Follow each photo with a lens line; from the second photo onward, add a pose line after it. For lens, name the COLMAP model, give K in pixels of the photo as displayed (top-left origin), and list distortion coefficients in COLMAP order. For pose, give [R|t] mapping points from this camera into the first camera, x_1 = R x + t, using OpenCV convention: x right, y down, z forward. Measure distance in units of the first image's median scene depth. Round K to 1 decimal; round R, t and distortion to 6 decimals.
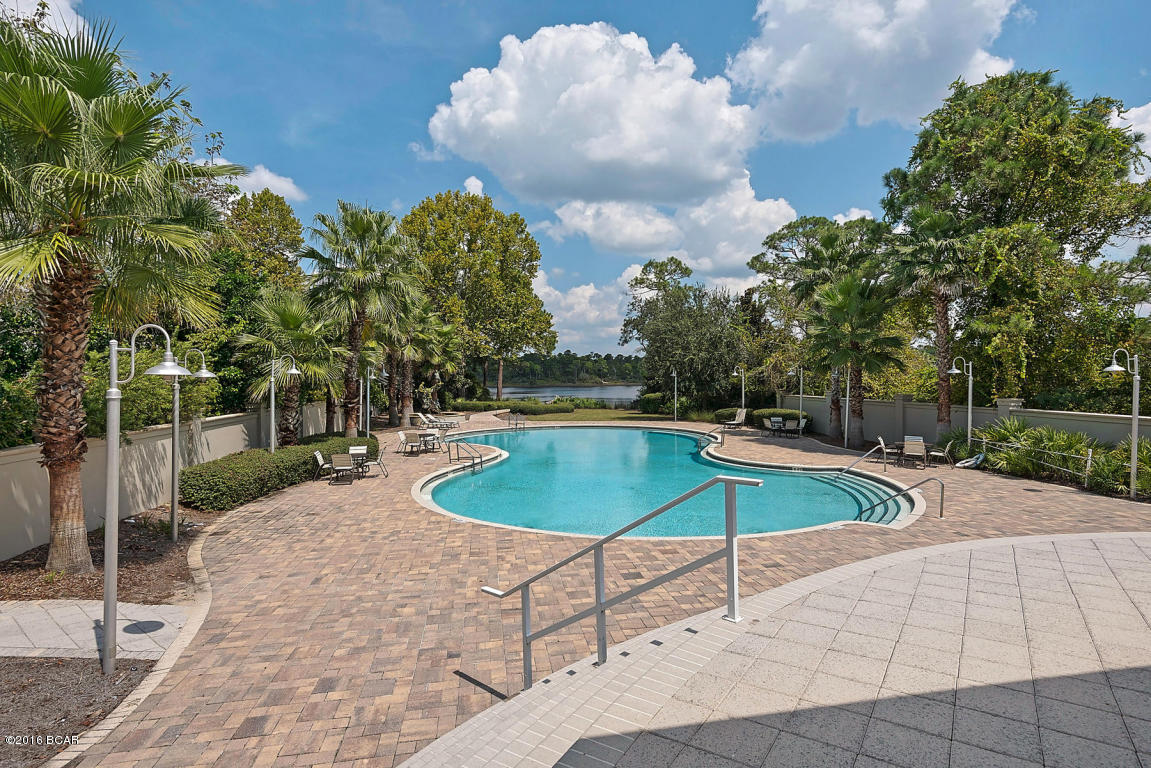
lens RADIAL K [[609.6, 0, 575.7], [0, 609.6, 385.1], [0, 0, 1]] dist [-0.000116, -0.000001]
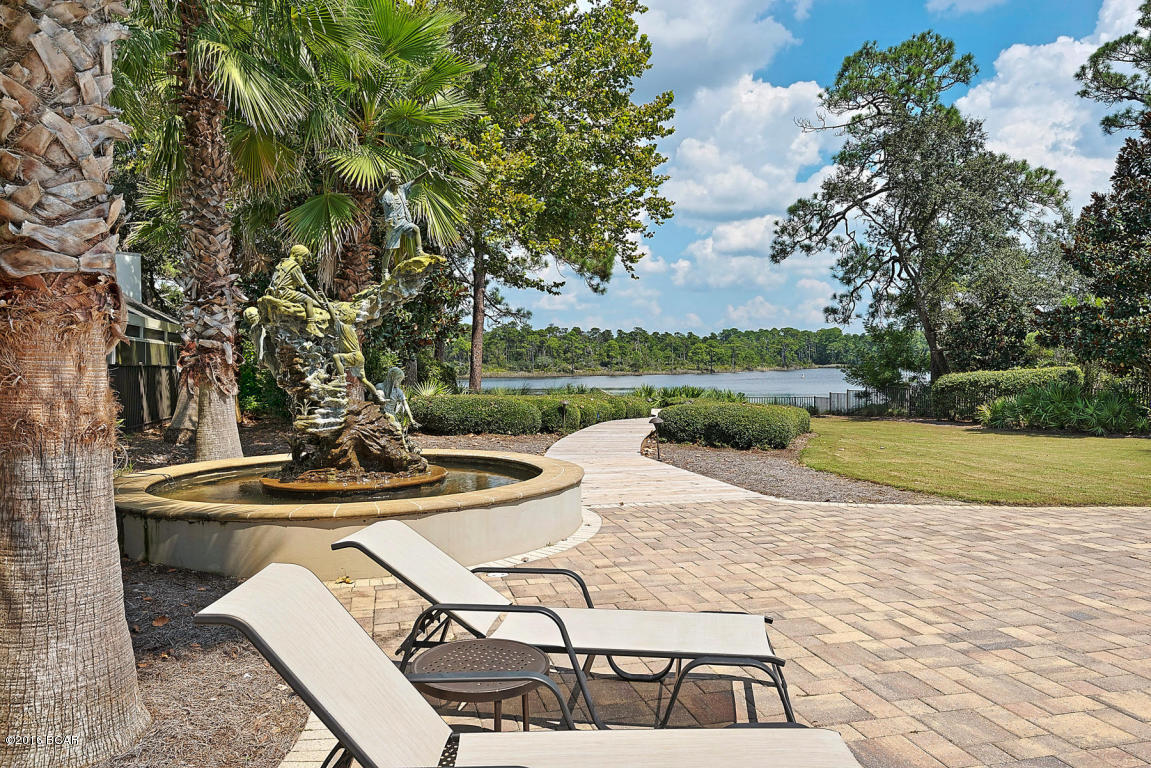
lens RADIAL K [[860.9, 0, 575.7], [0, 860.9, 382.9], [0, 0, 1]] dist [0.000754, 0.000180]
pose [[0.996665, -0.003355, 0.081538, -0.097904], [0.002906, 0.999980, 0.005625, 0.012199], [-0.081556, -0.005369, 0.996654, 0.382054]]
